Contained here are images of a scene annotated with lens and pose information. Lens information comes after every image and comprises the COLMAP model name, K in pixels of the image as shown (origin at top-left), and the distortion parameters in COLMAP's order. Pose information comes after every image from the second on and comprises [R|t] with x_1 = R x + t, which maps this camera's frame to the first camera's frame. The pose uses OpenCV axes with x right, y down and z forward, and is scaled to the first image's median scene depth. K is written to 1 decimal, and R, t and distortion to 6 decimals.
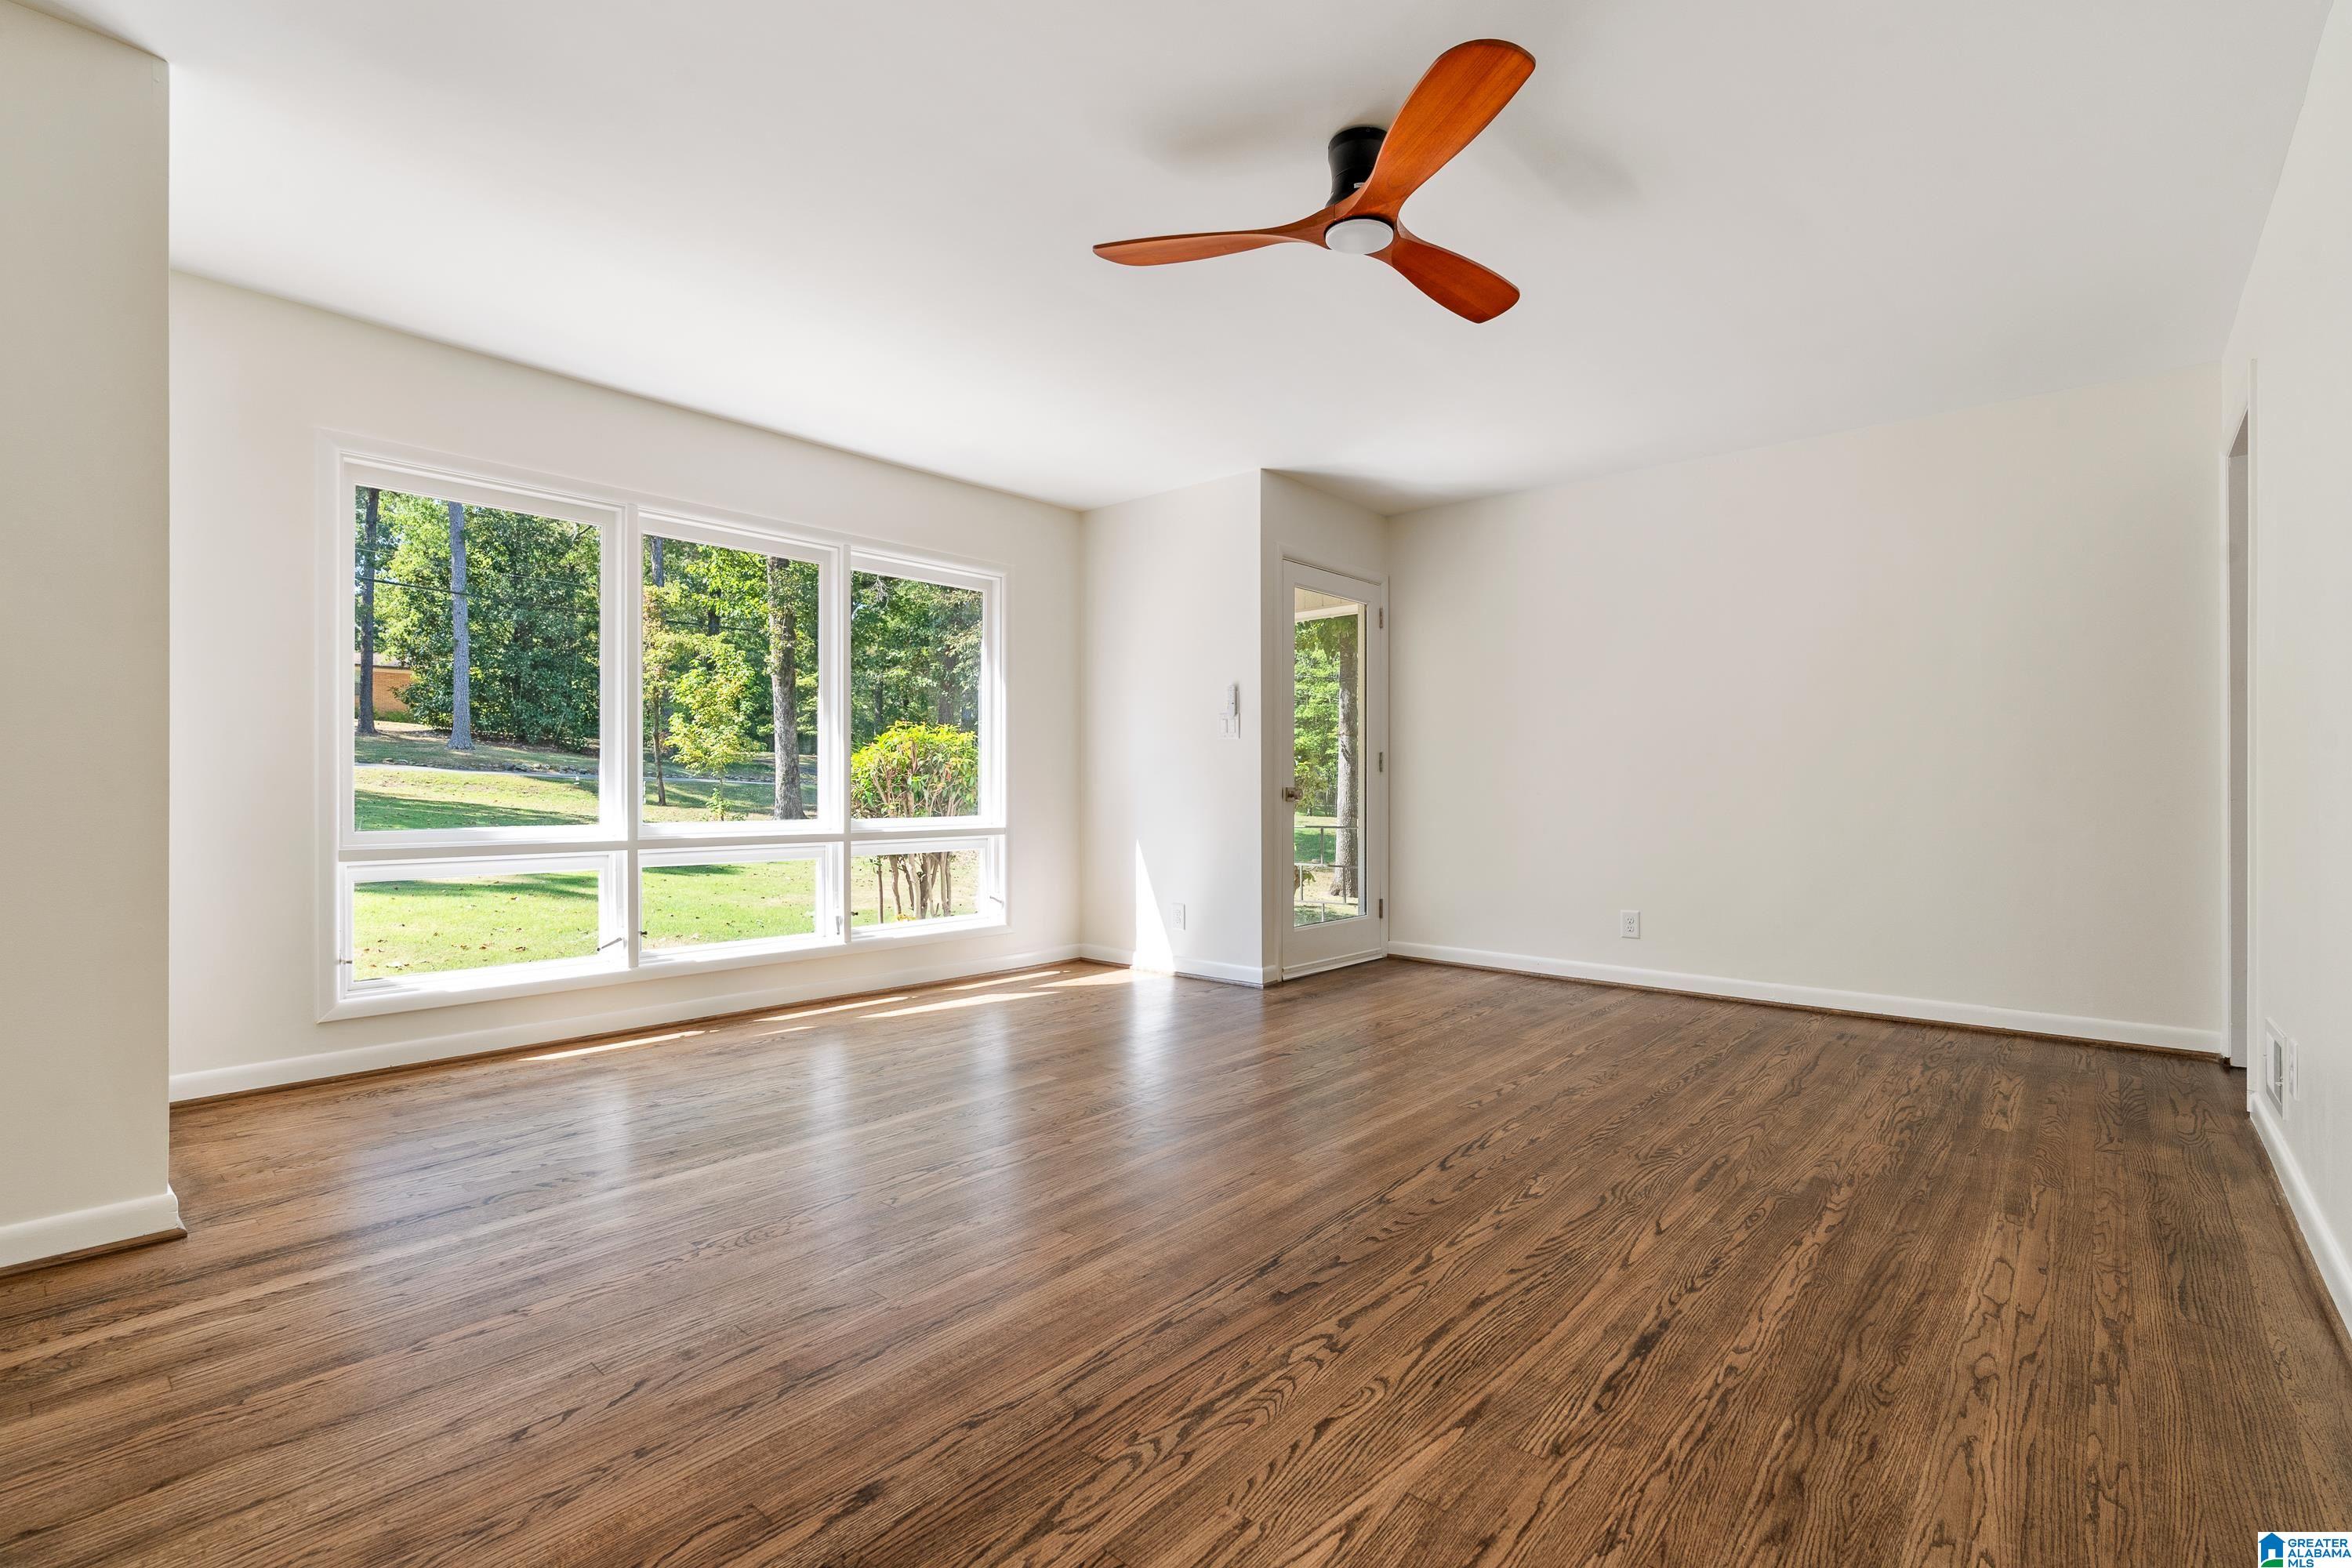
lens RADIAL K [[1061.5, 0, 1177.6], [0, 1061.5, 787.5], [0, 0, 1]] dist [0.001505, 0.001840]
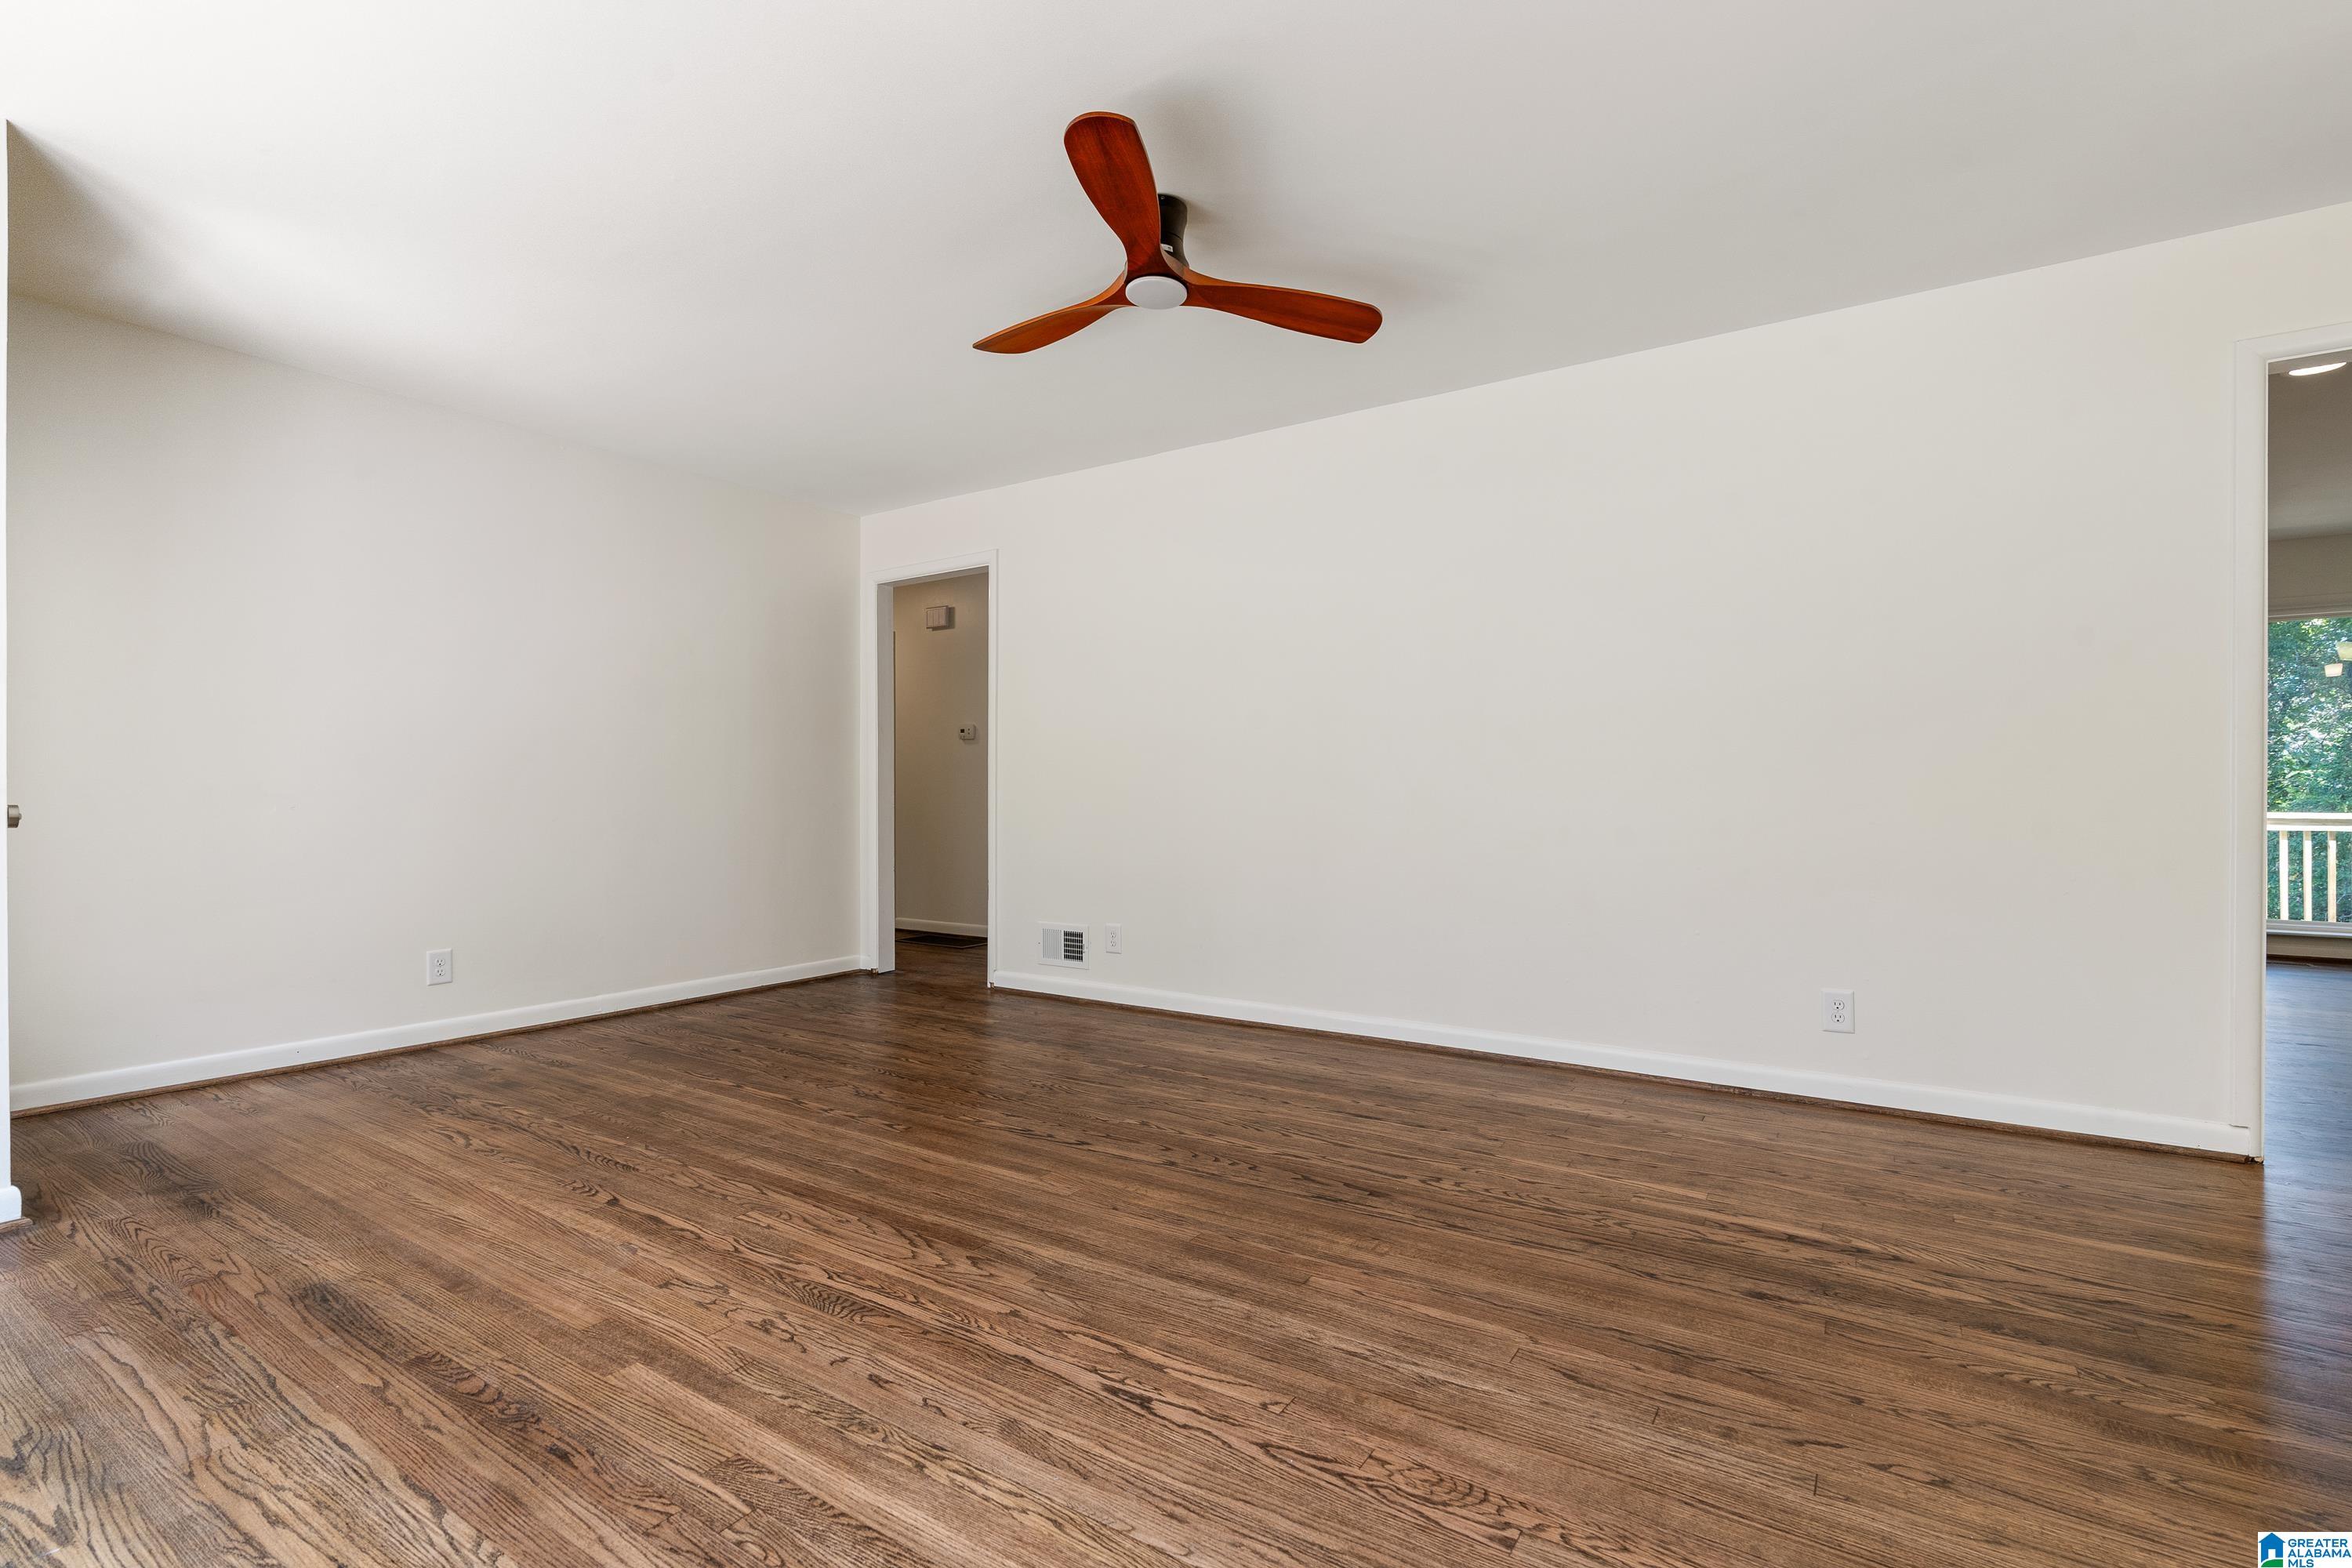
lens RADIAL K [[1061.5, 0, 1177.2], [0, 1061.5, 791.5], [0, 0, 1]] dist [0.001505, 0.001840]
pose [[-0.134512, 0.004721, 0.990901, -1.218756], [-0.002053, 0.999985, -0.005043, -0.004844], [-0.990910, -0.002713, -0.134500, 1.492810]]
